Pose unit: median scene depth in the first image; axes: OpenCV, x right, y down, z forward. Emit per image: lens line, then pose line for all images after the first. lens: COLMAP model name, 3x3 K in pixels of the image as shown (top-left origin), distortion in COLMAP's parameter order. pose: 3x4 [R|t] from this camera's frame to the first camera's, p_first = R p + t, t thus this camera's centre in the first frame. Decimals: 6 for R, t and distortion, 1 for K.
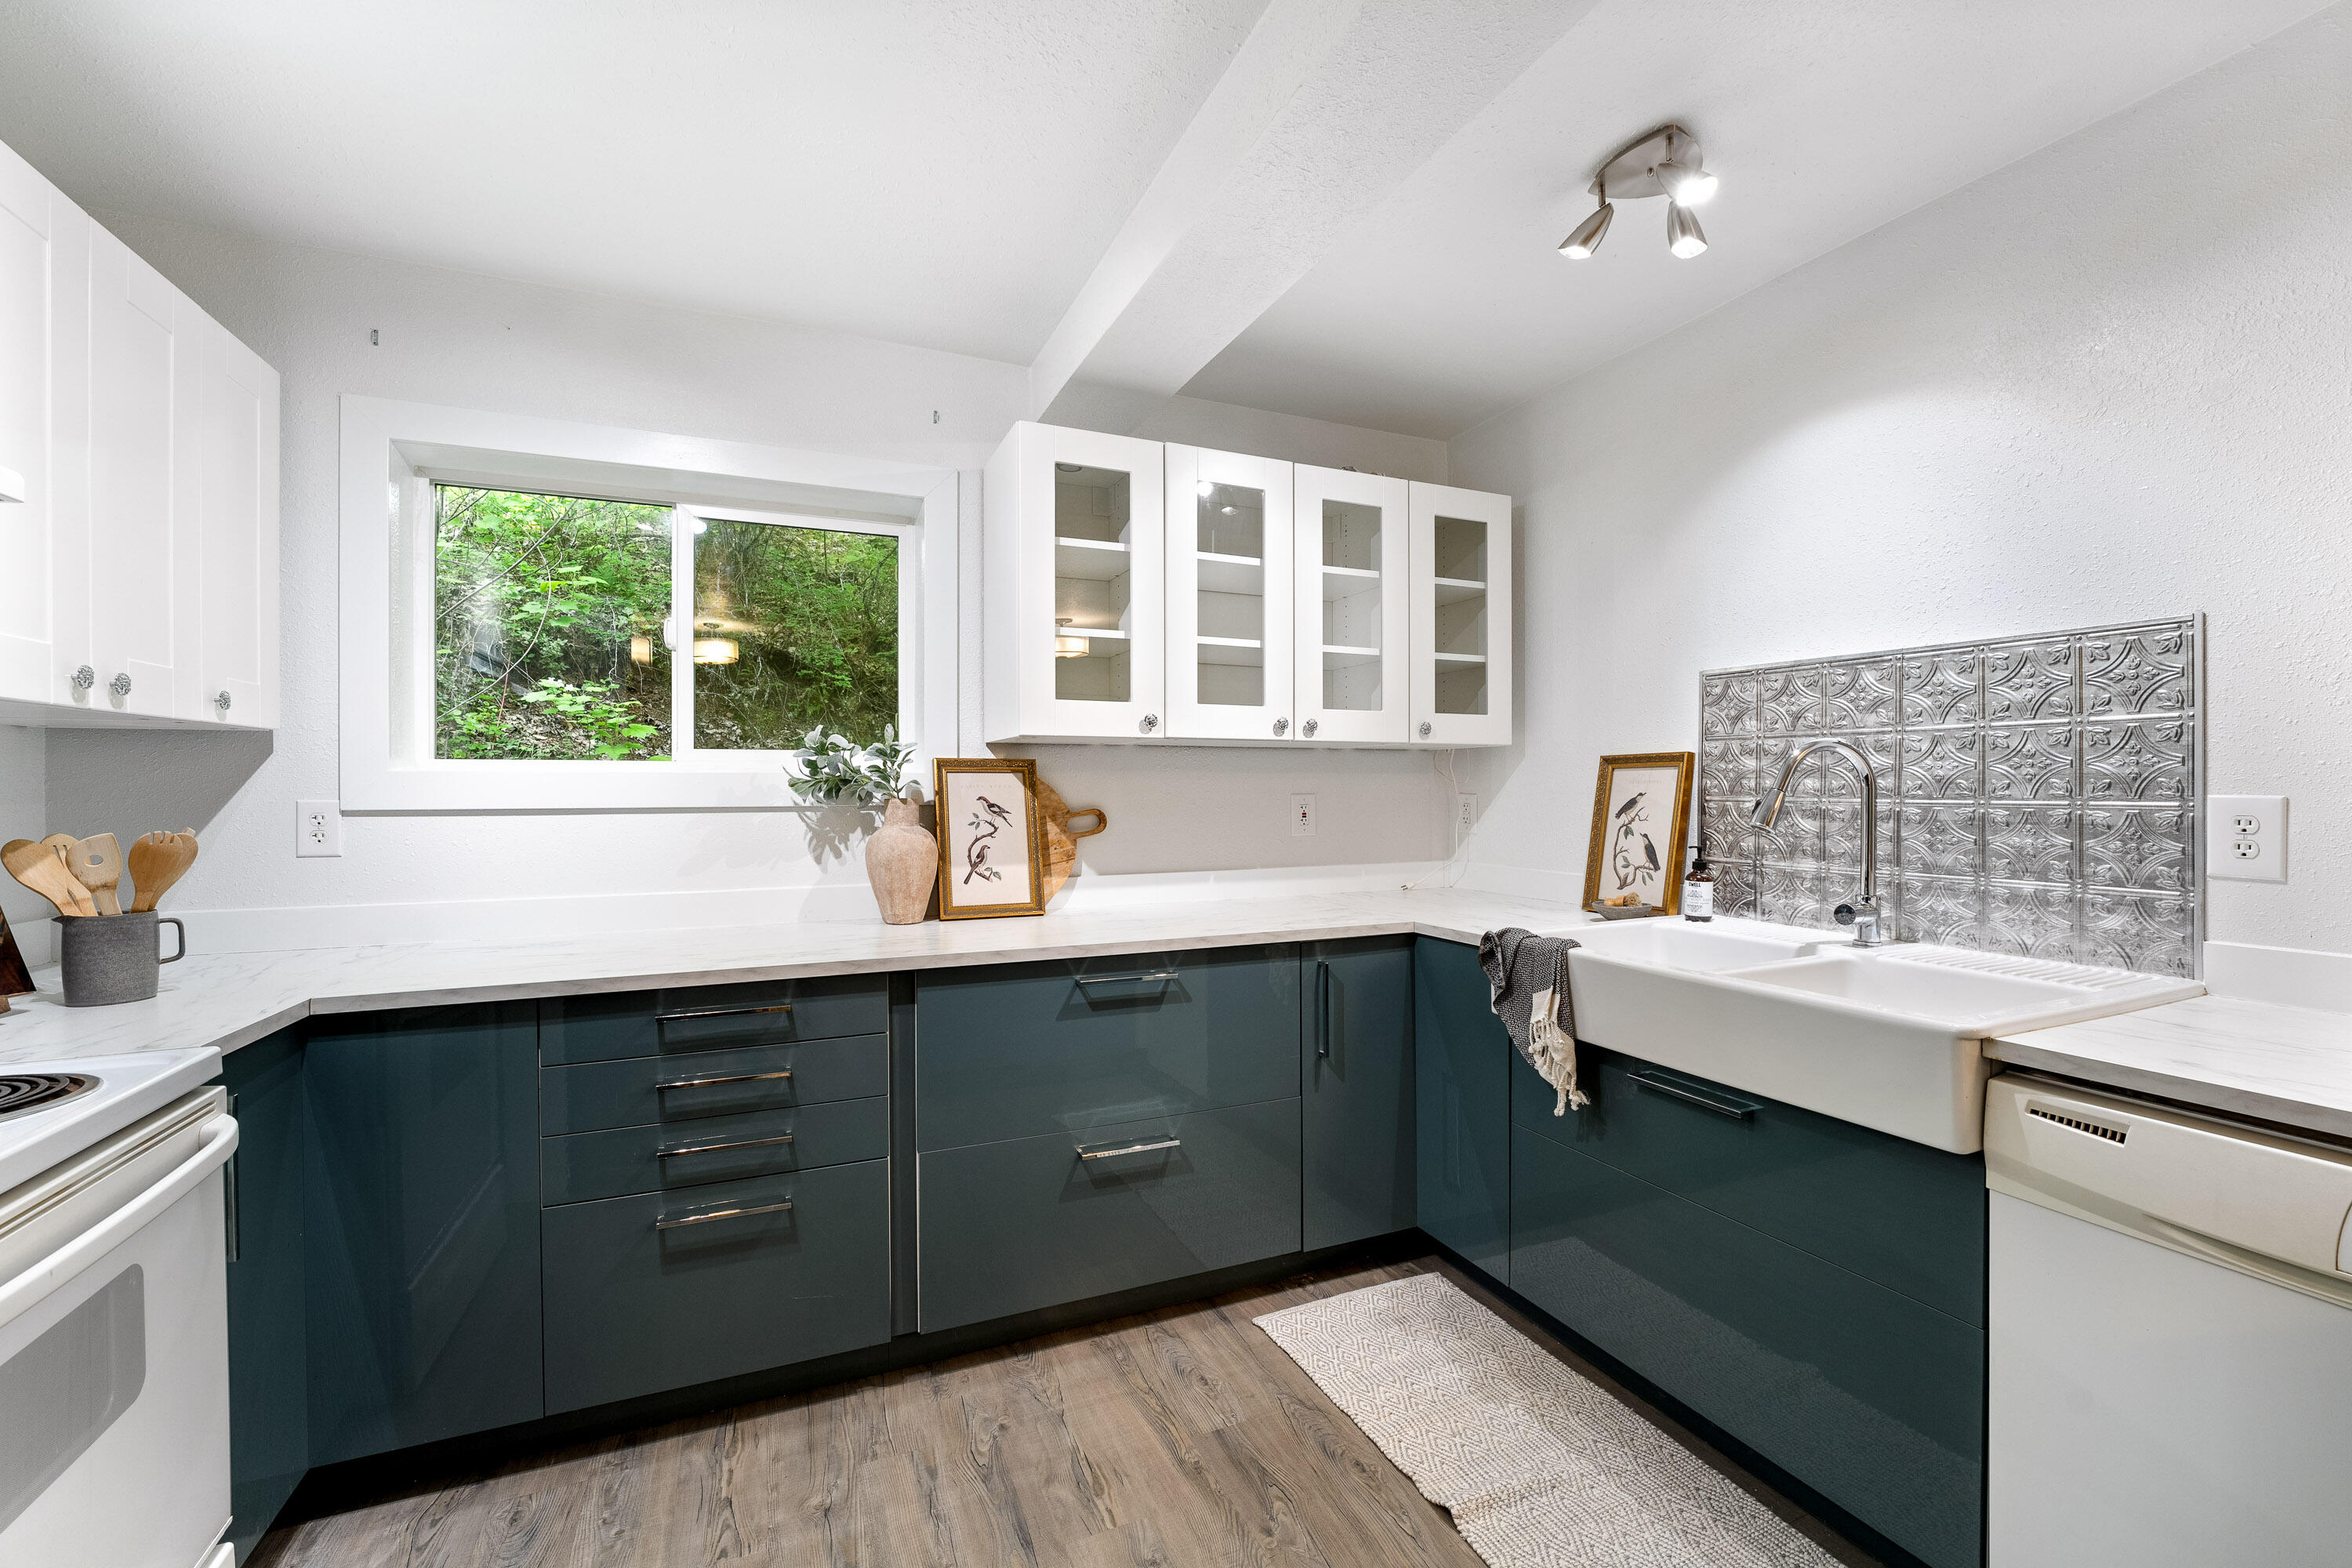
lens RADIAL K [[957.0, 0, 1170.2], [0, 957.0, 780.6], [0, 0, 1]] dist [-0.018613, 0.001296]
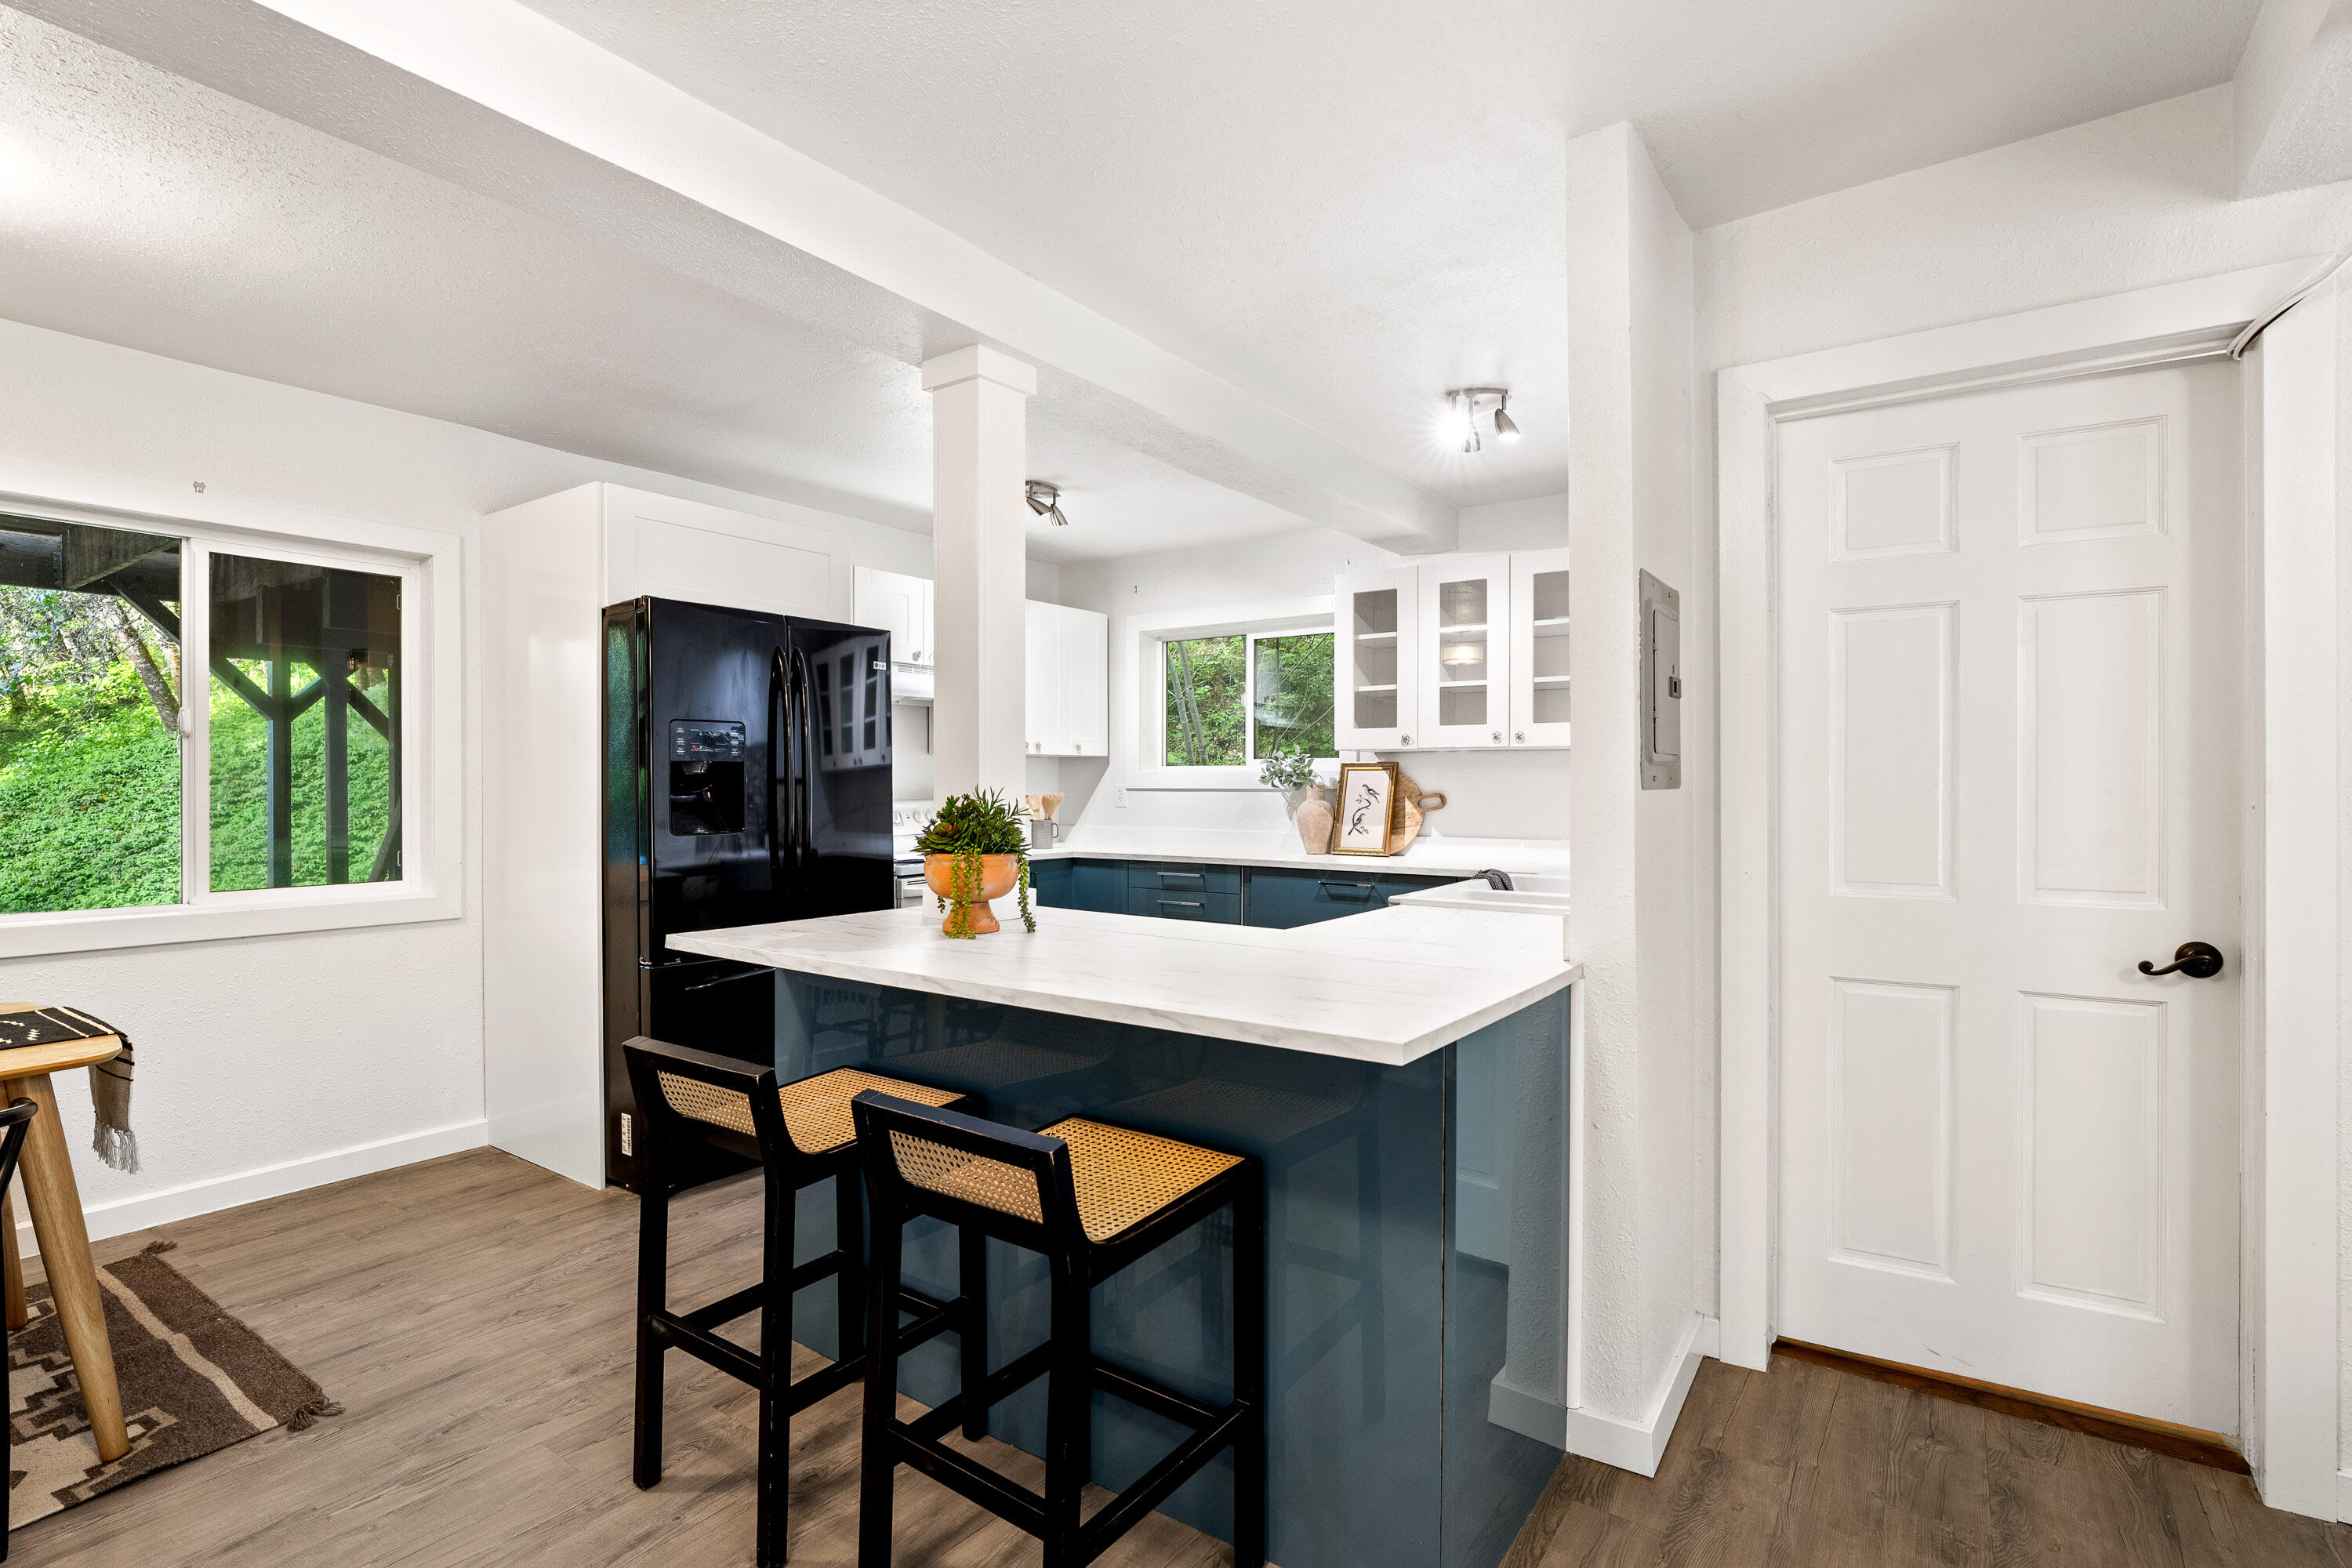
lens RADIAL K [[1112.8, 0, 1157.4], [0, 1112.8, 775.4], [0, 0, 1]] dist [-0.010235, 0.001953]
pose [[0.512838, -0.002255, -0.858482, 1.408077], [0.004031, 0.999992, -0.000218, -0.000081], [0.858476, -0.003349, 0.512843, -0.340603]]
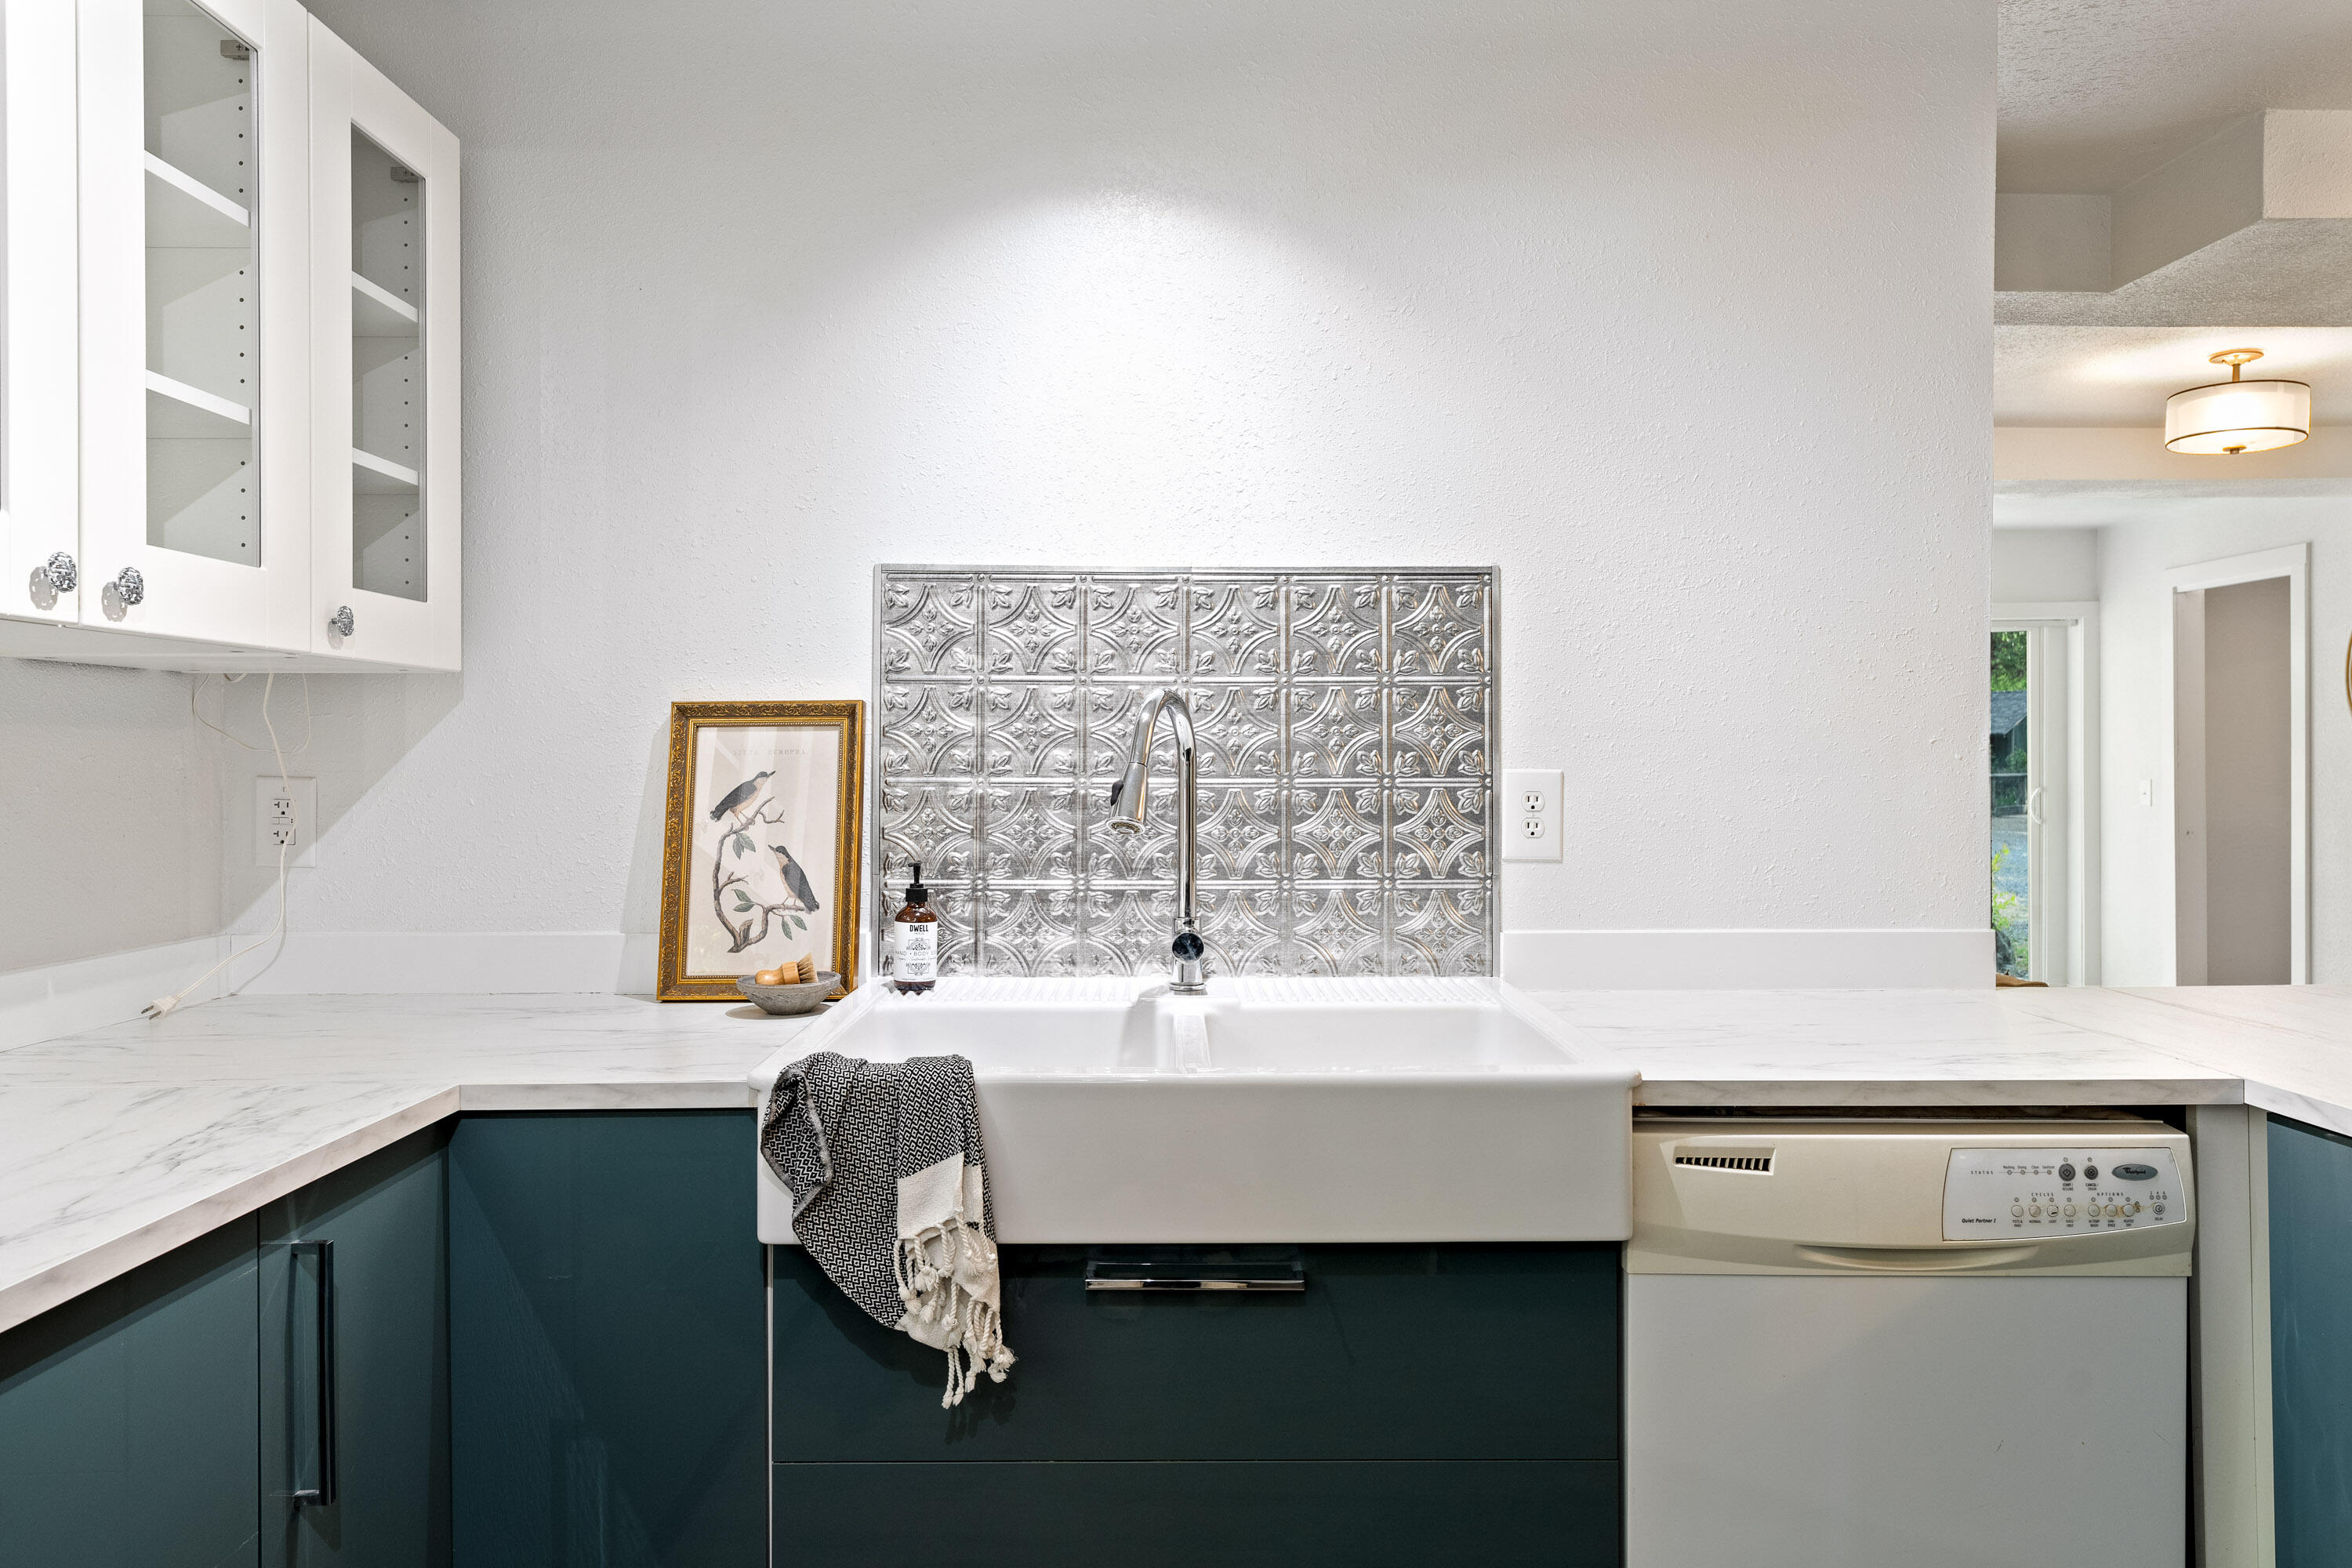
lens RADIAL K [[1554.4, 0, 1172.2], [0, 1554.4, 758.4], [0, 0, 1]] dist [0.014931, -0.003029]
pose [[0.388205, 0.003581, 0.921566, -0.254775], [-0.005157, 0.999985, -0.001714, 0.005710], [-0.921559, -0.004087, 0.388218, 0.460340]]
